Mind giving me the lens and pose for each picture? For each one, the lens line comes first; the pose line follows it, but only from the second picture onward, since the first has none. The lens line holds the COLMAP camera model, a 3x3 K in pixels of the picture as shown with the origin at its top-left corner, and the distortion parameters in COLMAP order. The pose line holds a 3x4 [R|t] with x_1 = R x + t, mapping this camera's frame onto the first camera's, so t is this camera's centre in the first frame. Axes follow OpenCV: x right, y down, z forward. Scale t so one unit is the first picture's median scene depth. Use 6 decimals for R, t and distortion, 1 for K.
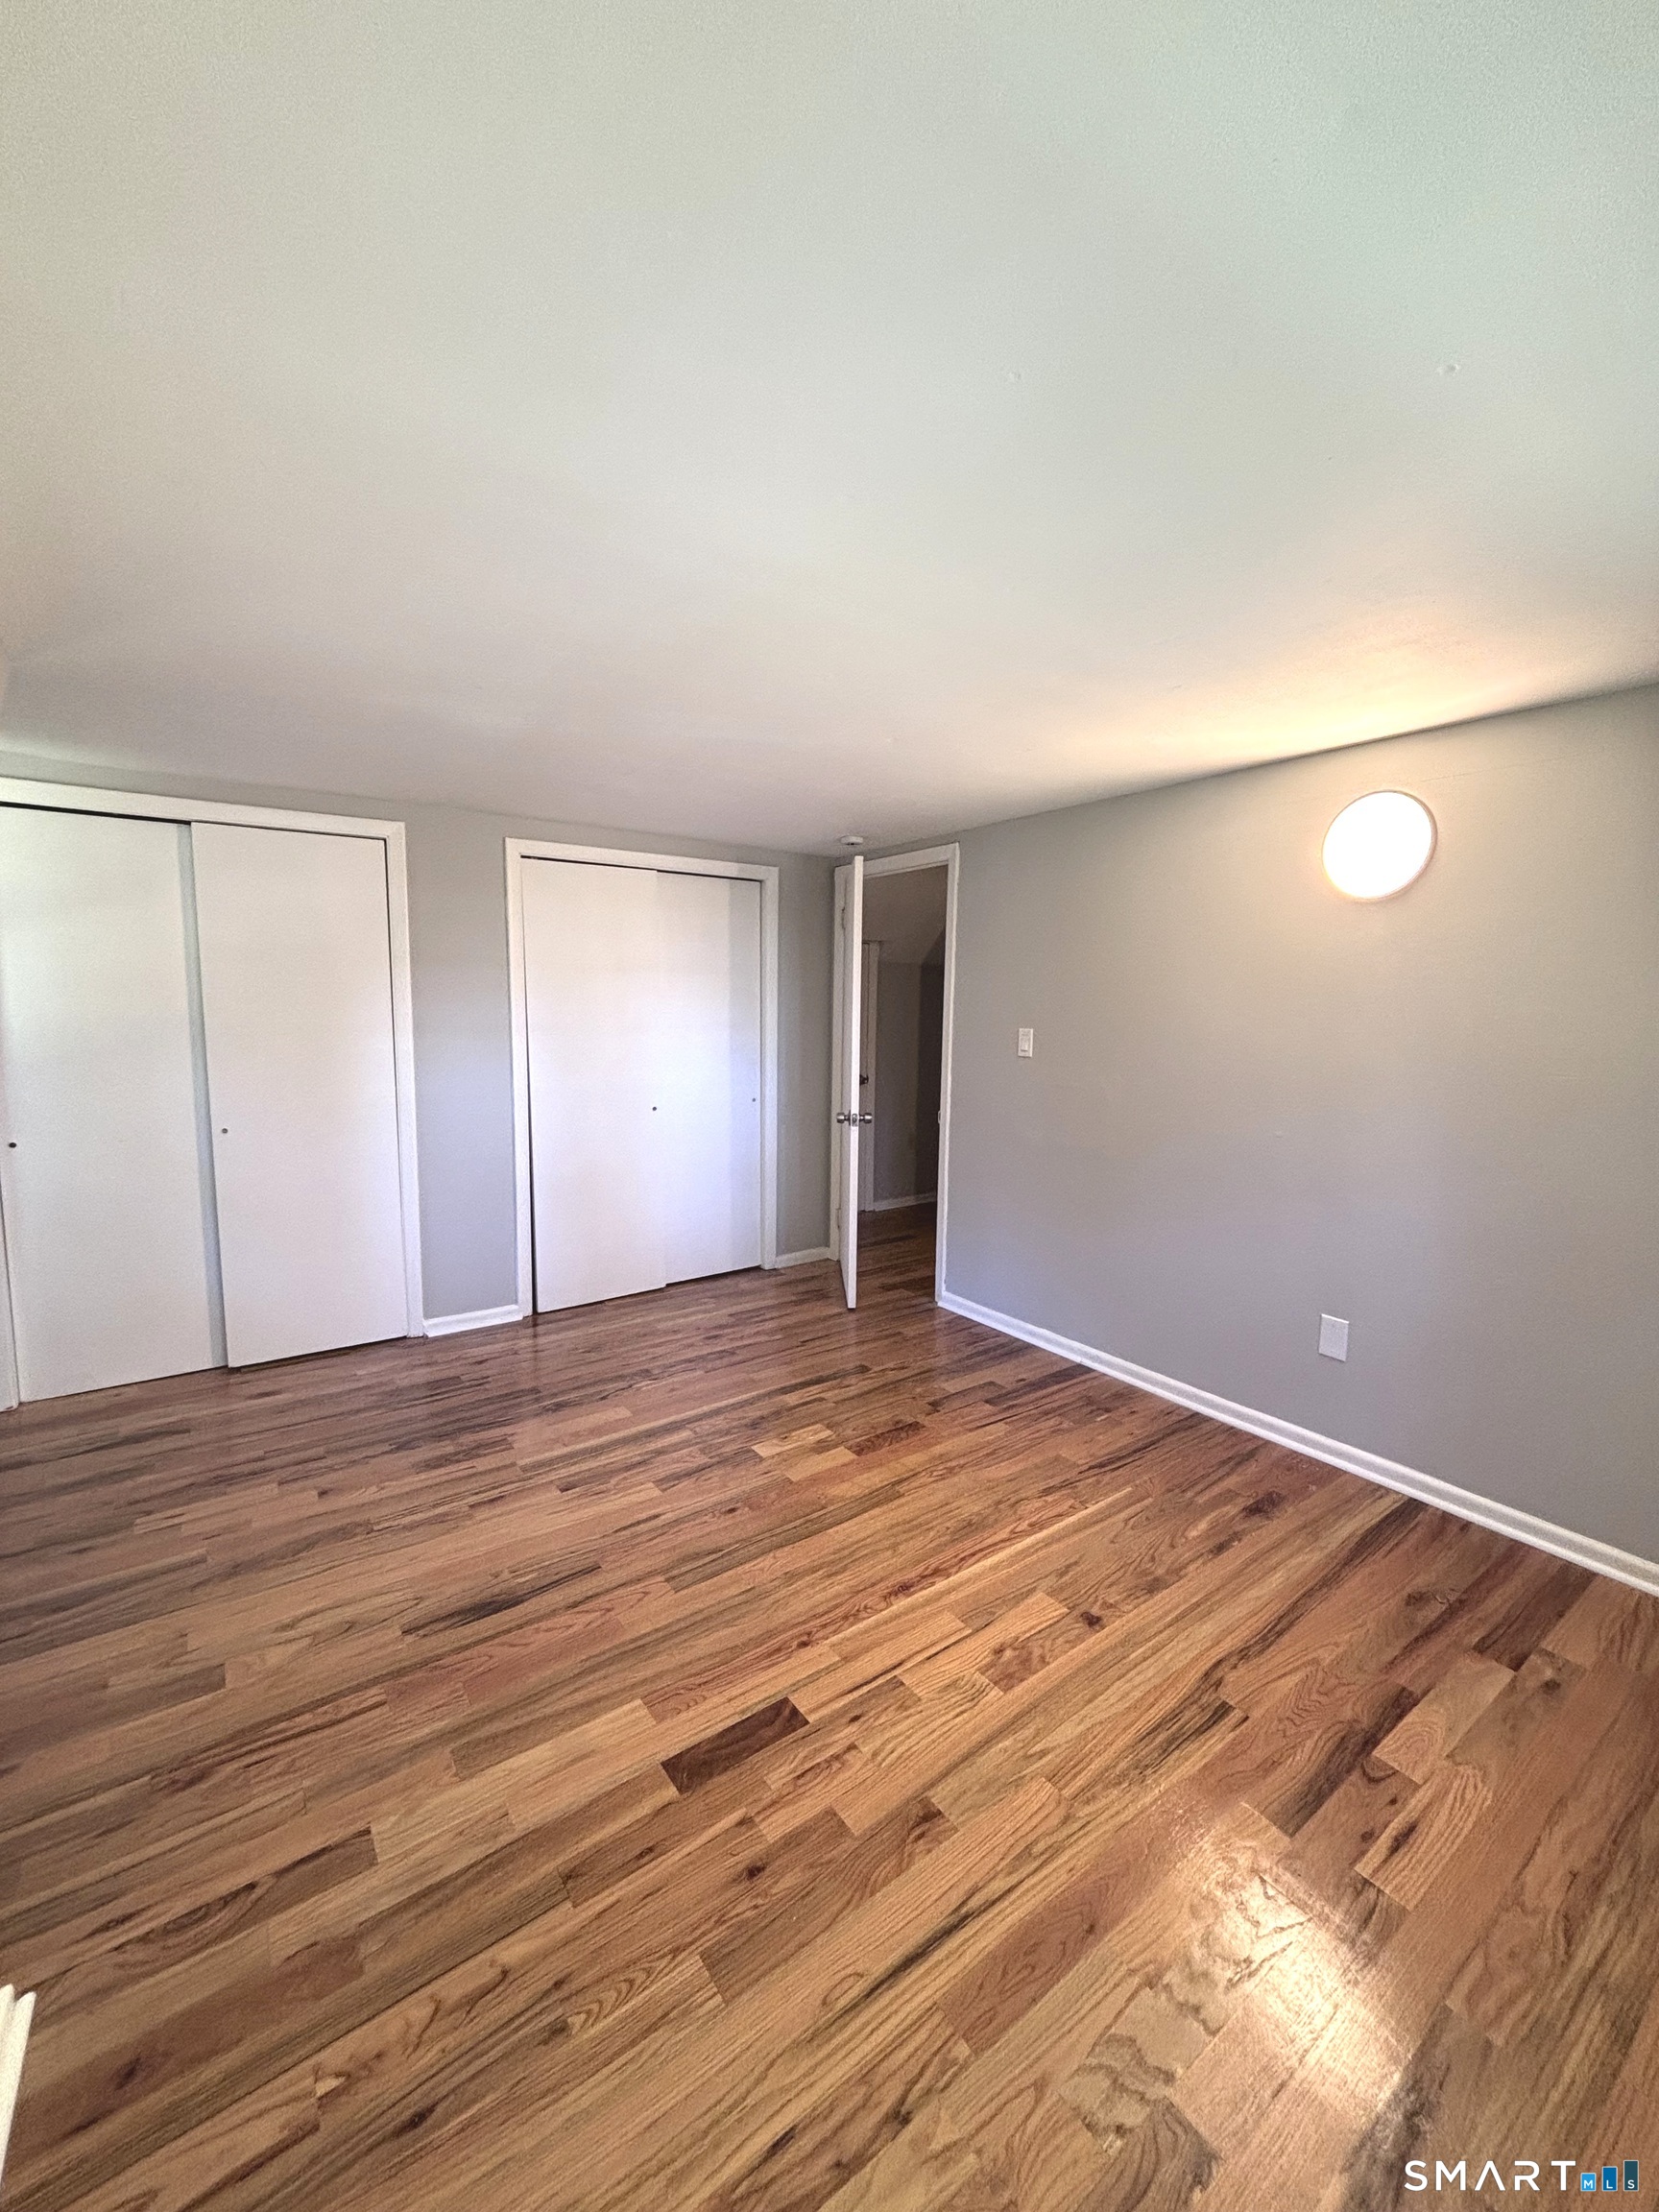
lens RADIAL K [[885.2, 0, 834.0], [0, 885.2, 1103.6], [0, 0, 1]] dist [-0.001218, 0.000015]
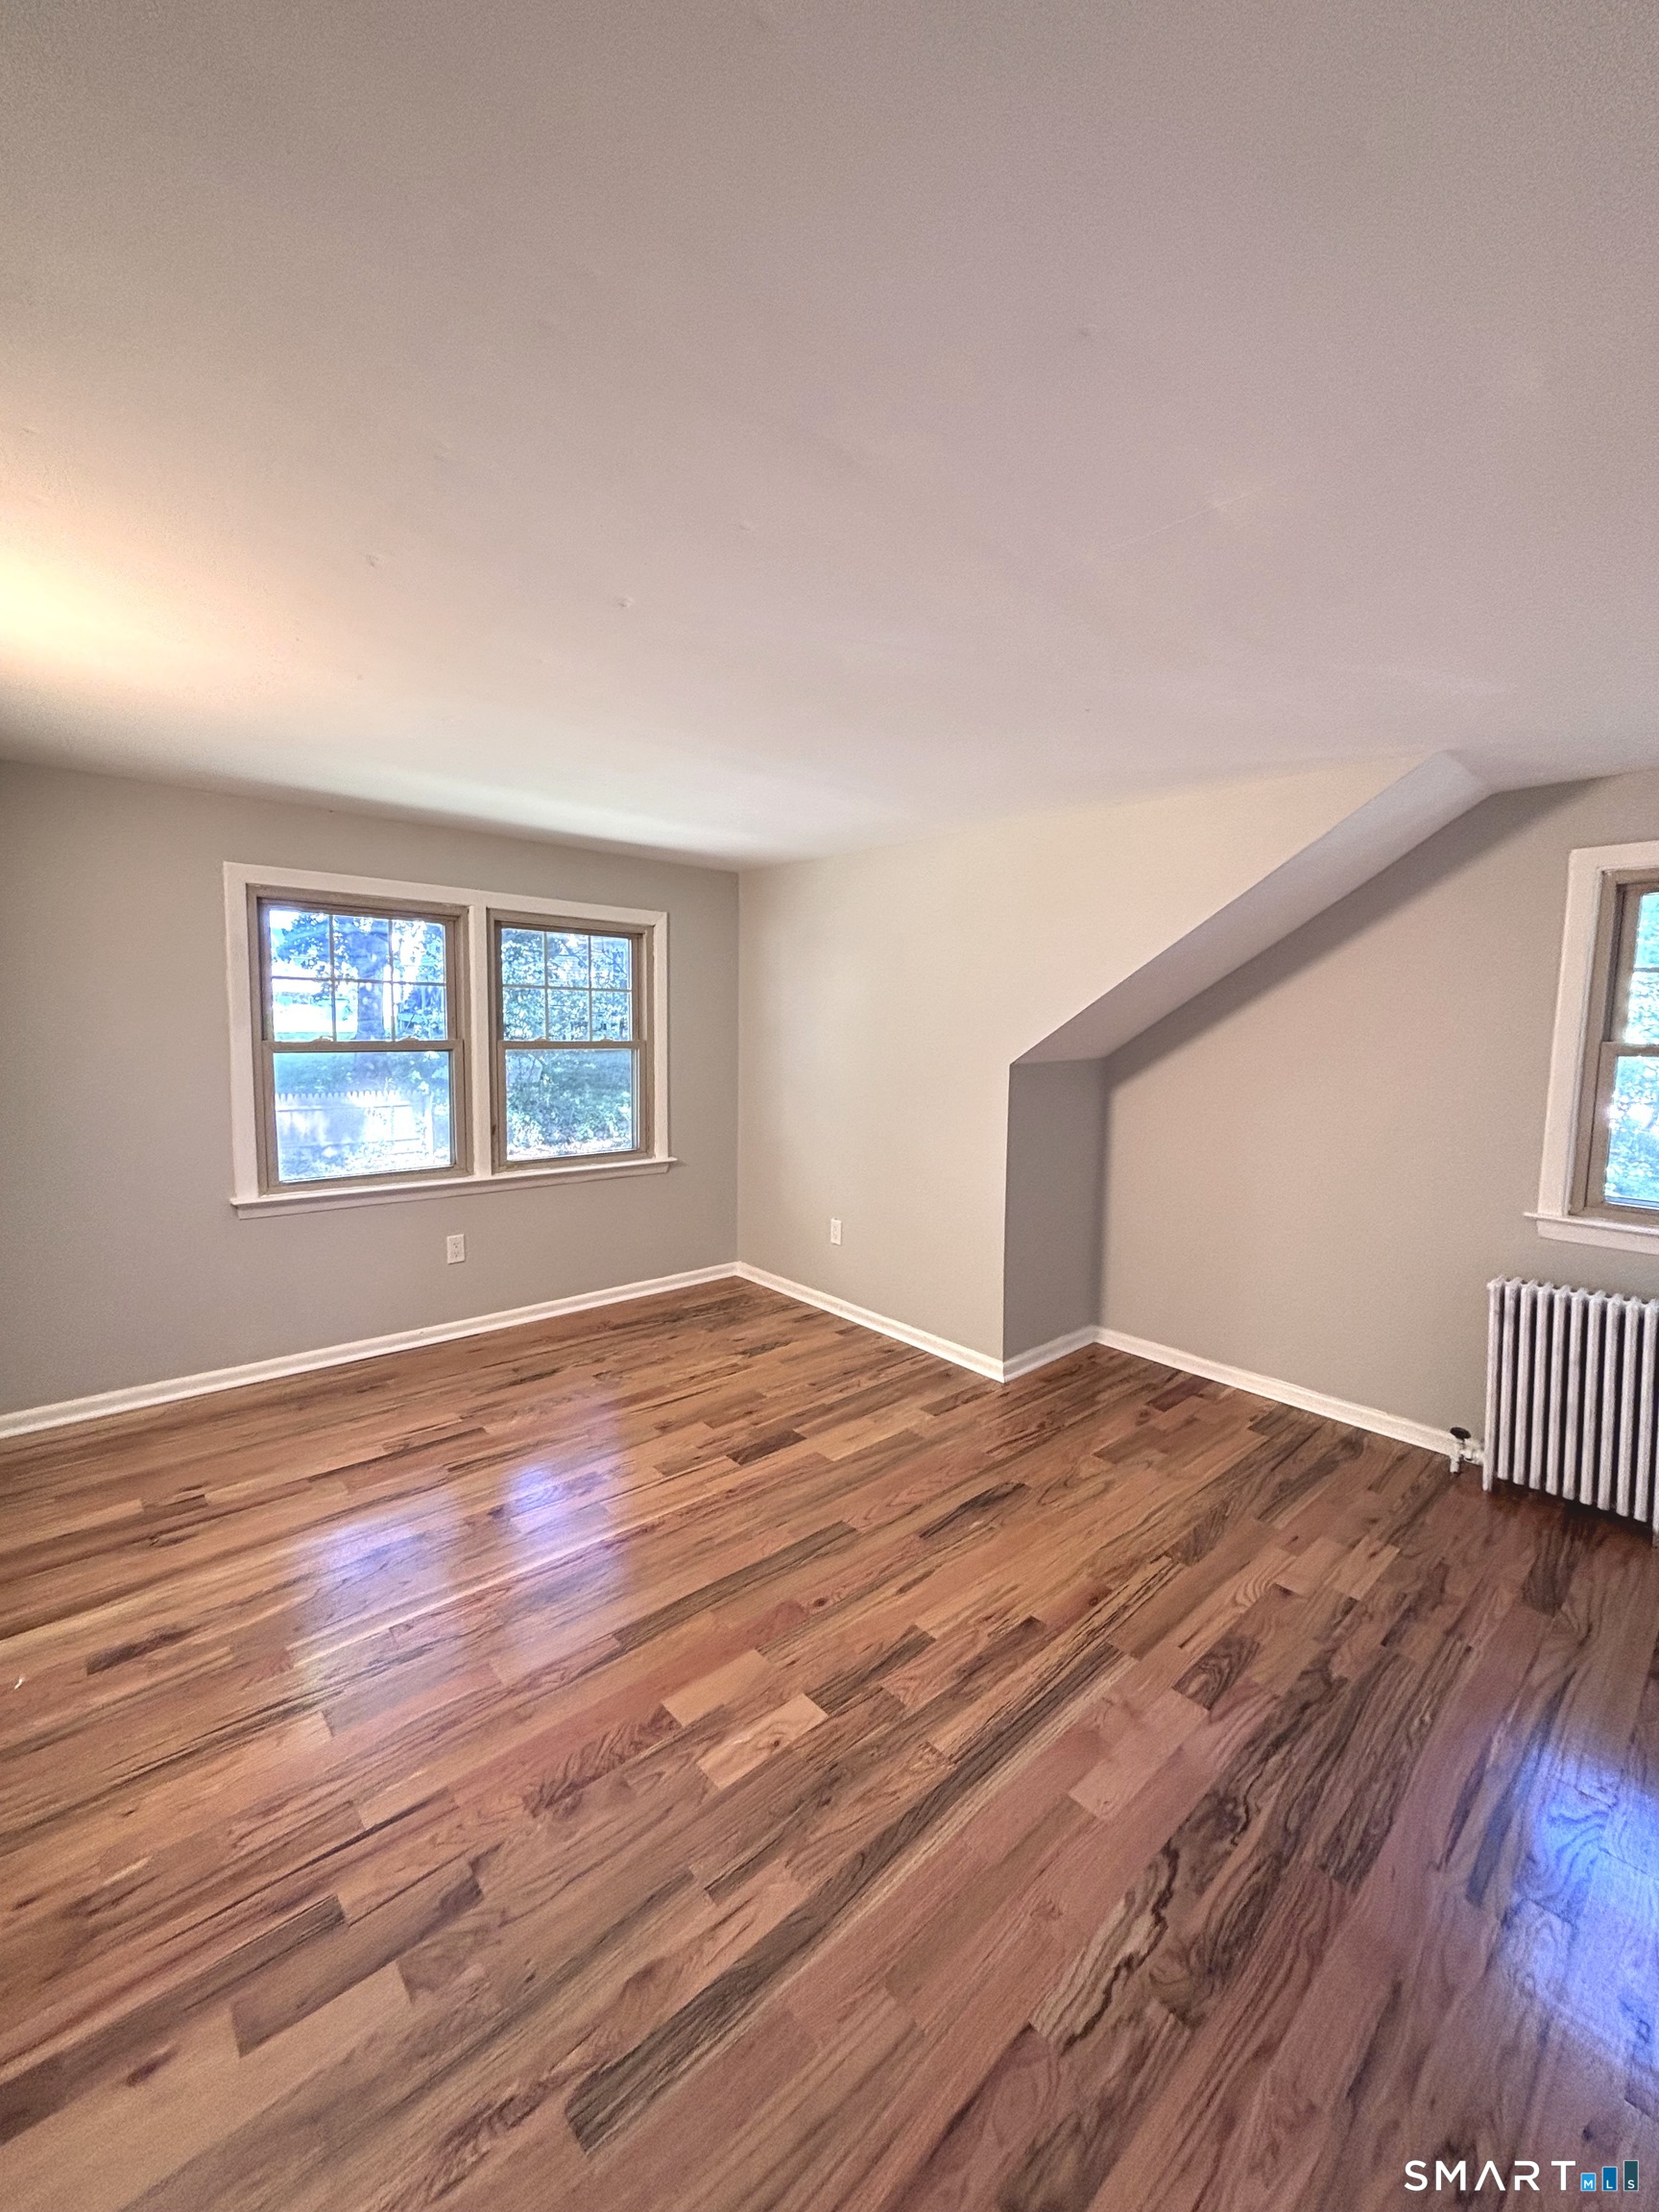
lens RADIAL K [[885.2, 0, 833.0], [0, 885.2, 1098.8], [0, 0, 1]] dist [-0.001218, 0.000015]
pose [[-0.993053, -0.020097, -0.115938, -0.018316], [-0.043880, 0.977482, 0.206407, -0.235263], [0.109179, 0.210060, -0.971573, 1.969982]]
